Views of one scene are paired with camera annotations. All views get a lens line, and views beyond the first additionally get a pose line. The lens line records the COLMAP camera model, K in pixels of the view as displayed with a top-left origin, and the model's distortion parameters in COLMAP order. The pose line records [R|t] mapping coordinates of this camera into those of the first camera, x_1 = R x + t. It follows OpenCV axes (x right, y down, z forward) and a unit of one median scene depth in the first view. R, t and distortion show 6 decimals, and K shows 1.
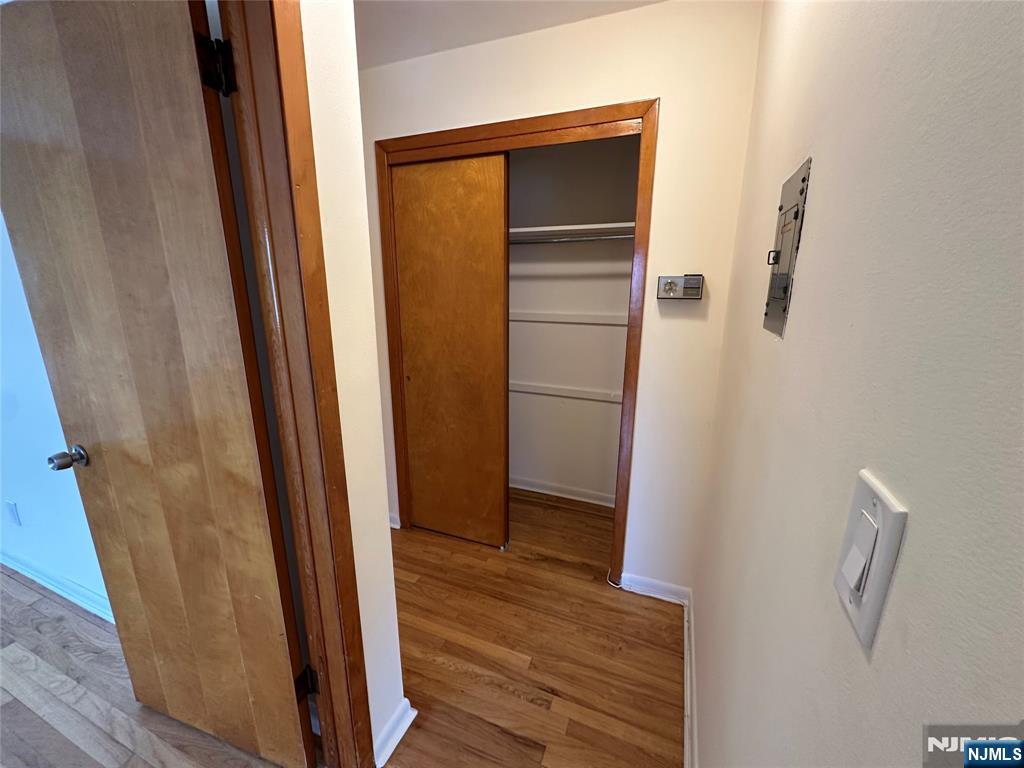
lens RADIAL K [[404.6, 0, 518.5], [0, 404.6, 381.1], [0, 0, 1]] dist [-0.000217, -0.000069]
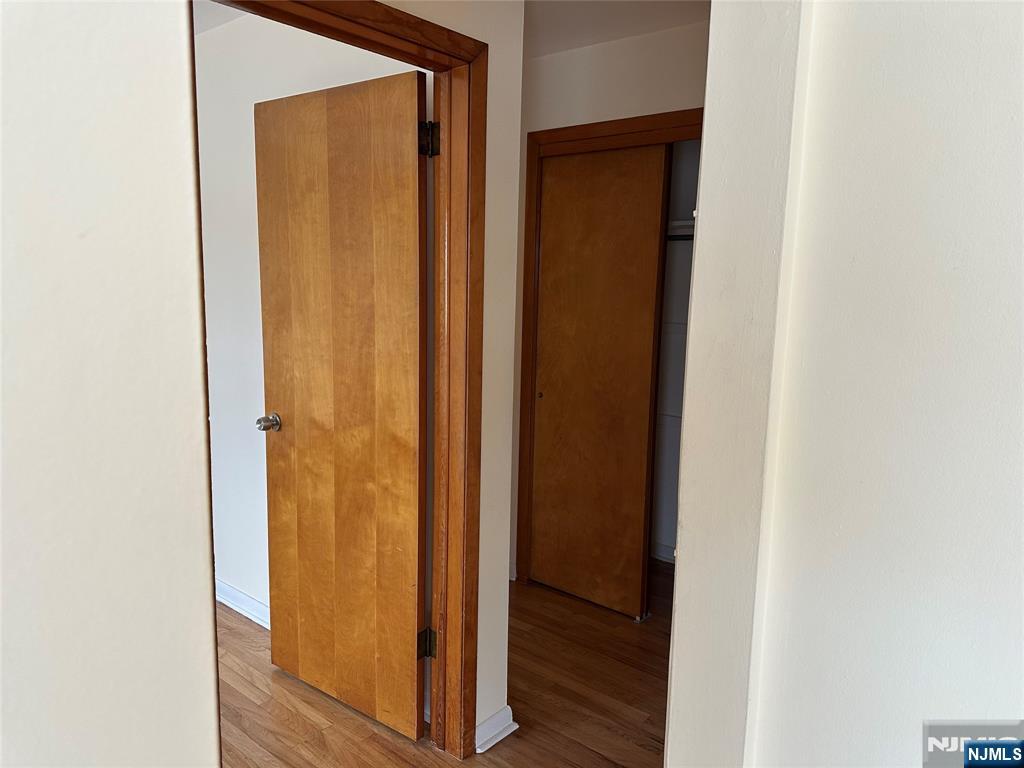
lens RADIAL K [[719.5, 0, 512.0], [0, 719.5, 384.0], [0, 0, 1]] dist [0.177821, 0.000077]
pose [[0.947551, 0.059761, -0.313967, 0.299304], [-0.088807, 0.992909, -0.079030, 0.193714], [0.307018, 0.102768, 0.946139, -0.941960]]
